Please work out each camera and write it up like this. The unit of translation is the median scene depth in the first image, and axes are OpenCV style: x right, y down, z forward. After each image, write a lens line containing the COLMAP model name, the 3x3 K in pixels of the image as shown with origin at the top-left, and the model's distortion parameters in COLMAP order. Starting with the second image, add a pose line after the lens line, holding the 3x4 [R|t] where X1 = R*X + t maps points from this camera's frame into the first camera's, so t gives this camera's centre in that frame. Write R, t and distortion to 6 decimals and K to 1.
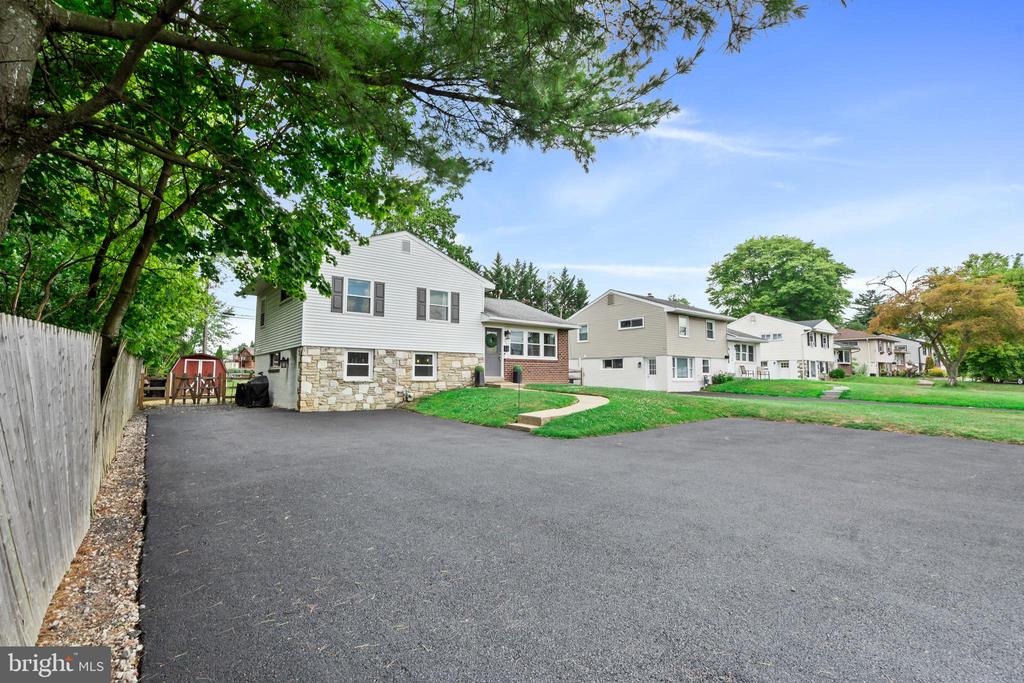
lens RADIAL K [[467.8, 0, 509.4], [0, 467.8, 326.3], [0, 0, 1]] dist [0.000261, 0.000050]
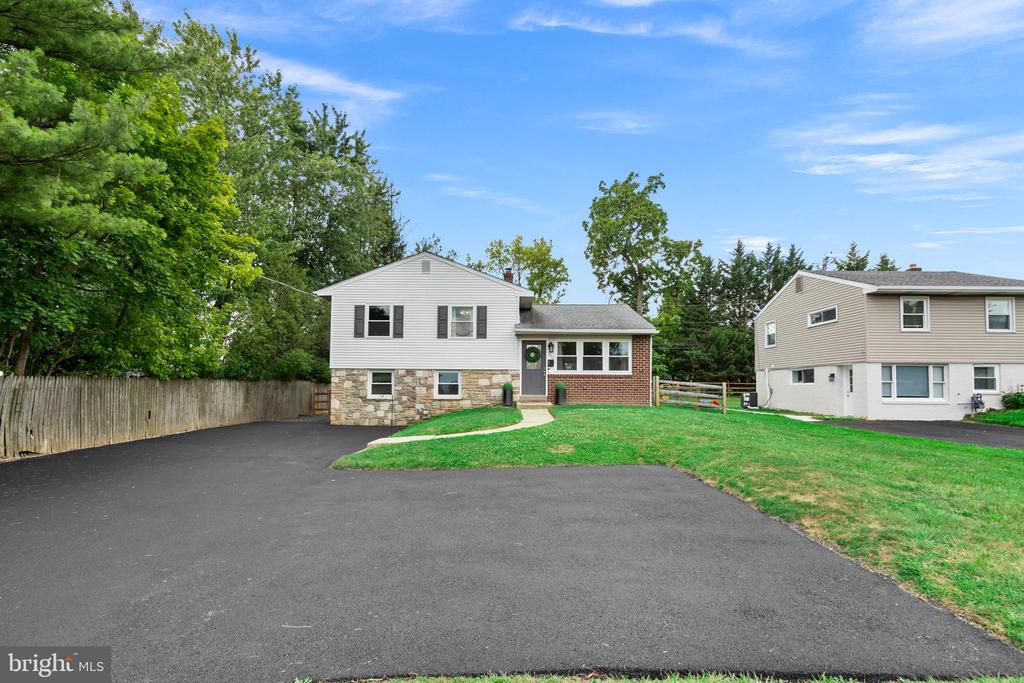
lens RADIAL K [[480.5, 0, 499.5], [0, 480.5, 345.1], [0, 0, 1]] dist [0.002616, 0.000172]
pose [[0.777392, -0.057419, -0.626390, 0.526213], [0.065468, 0.997802, -0.010215, 0.018813], [0.625600, -0.033067, 0.779443, 0.263871]]
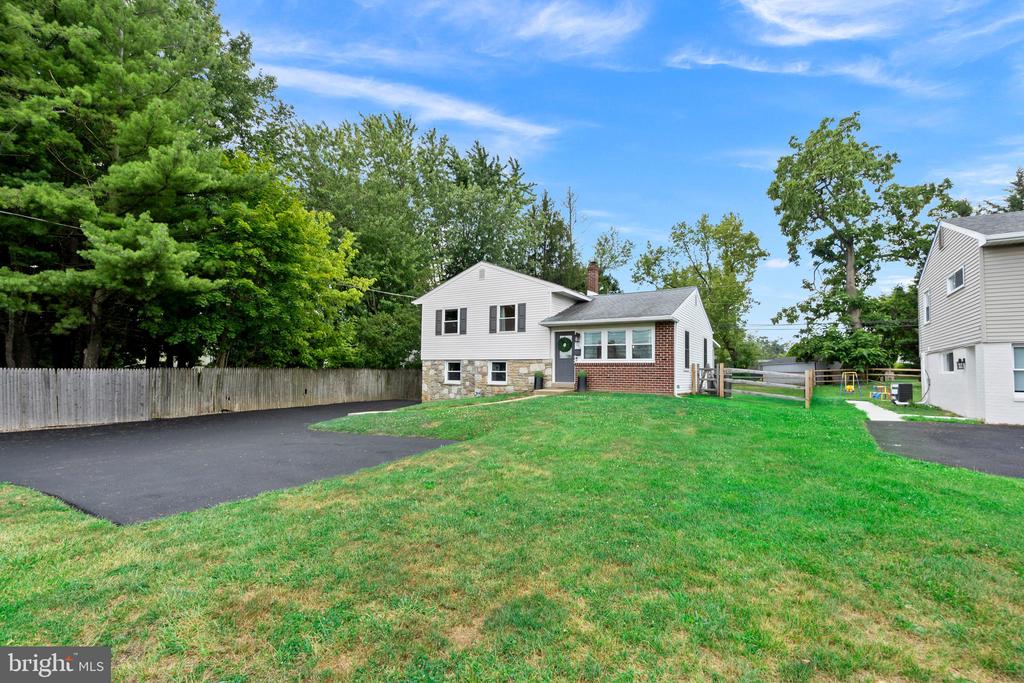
lens RADIAL K [[467.8, 0, 509.4], [0, 467.8, 326.3], [0, 0, 1]] dist [0.000261, 0.000050]
pose [[0.334584, -0.095473, -0.937517, 0.892815], [0.092131, 0.993403, -0.068284, 0.051541], [0.937851, -0.063528, 0.341173, 0.611051]]
